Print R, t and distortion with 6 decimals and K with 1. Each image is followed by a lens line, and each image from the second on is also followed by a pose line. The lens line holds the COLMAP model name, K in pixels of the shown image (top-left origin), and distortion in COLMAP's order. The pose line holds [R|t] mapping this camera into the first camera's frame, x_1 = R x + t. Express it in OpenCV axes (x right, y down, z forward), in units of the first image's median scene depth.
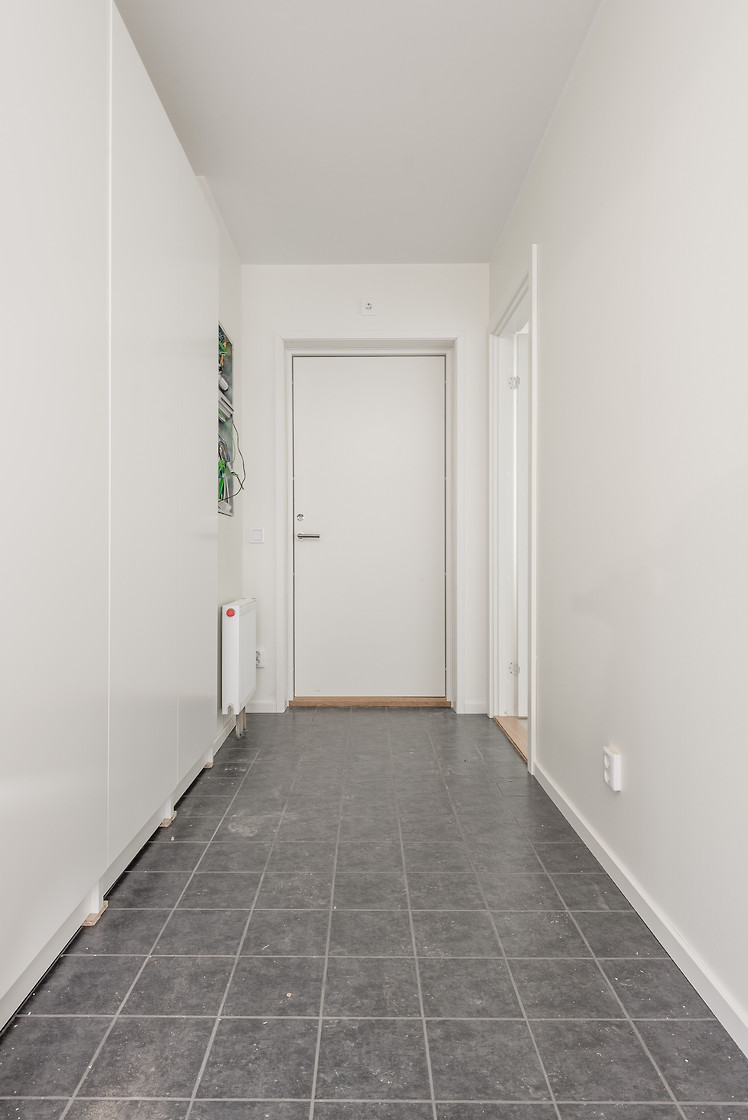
lens RADIAL K [[642.0, 0, 372.0], [0, 642.0, 556.7], [0, 0, 1]] dist [0.003042, -0.000748]
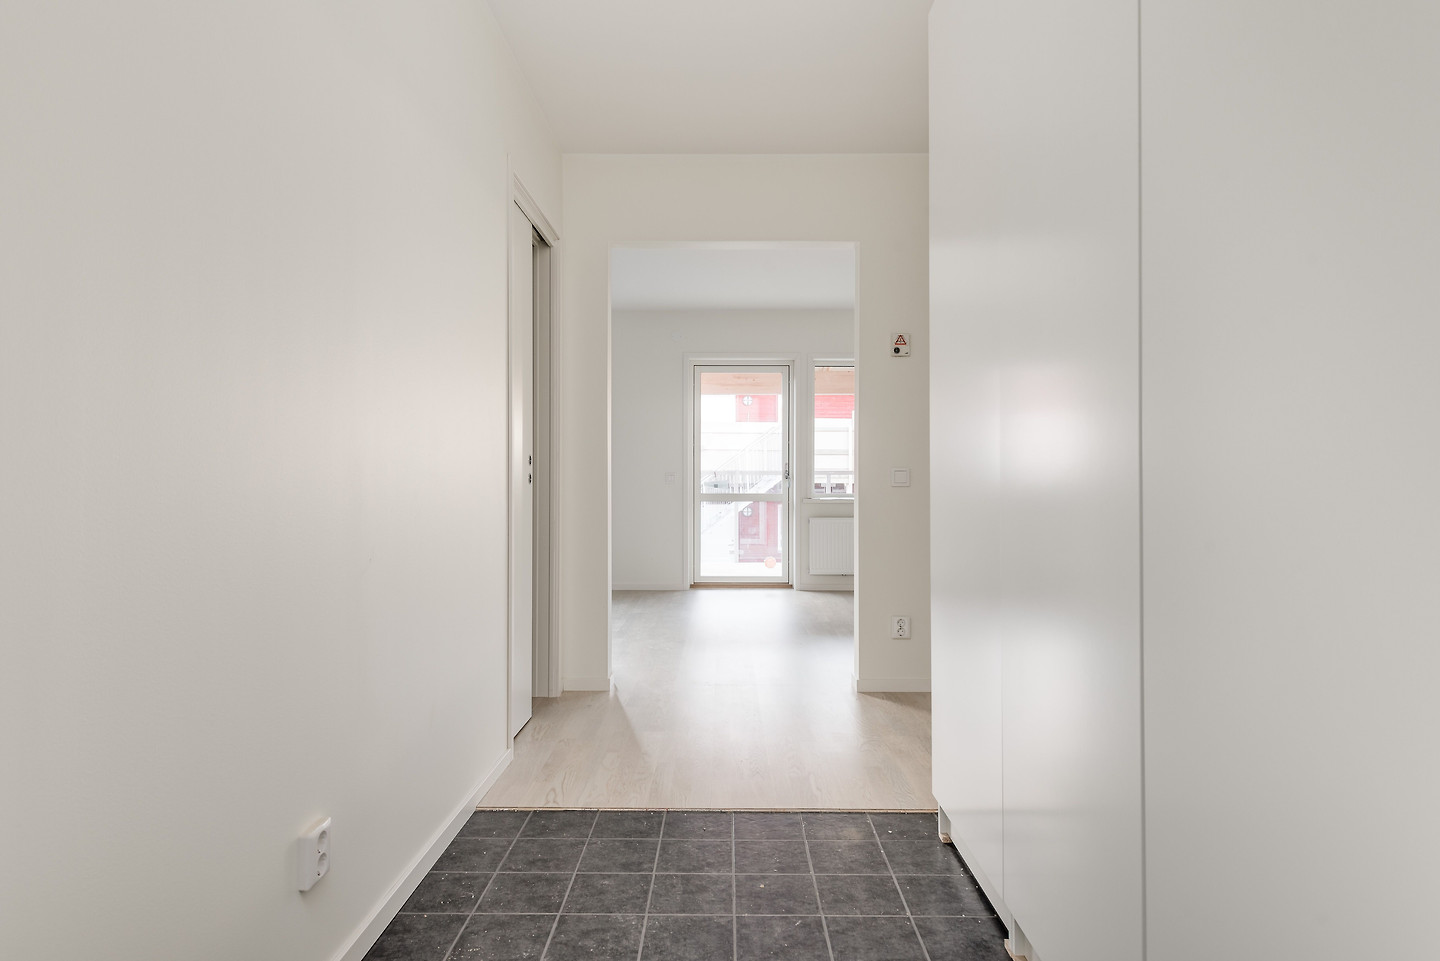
lens RADIAL K [[825.5, 0, 720.0], [0, 825.5, 480.1], [0, 0, 1]] dist [0.003042, -0.000748]
pose [[-0.999826, 0.001579, 0.018572, -0.077527], [0.001714, 0.999972, 0.007282, -0.077933], [-0.018559, 0.007312, -0.999801, 2.428894]]
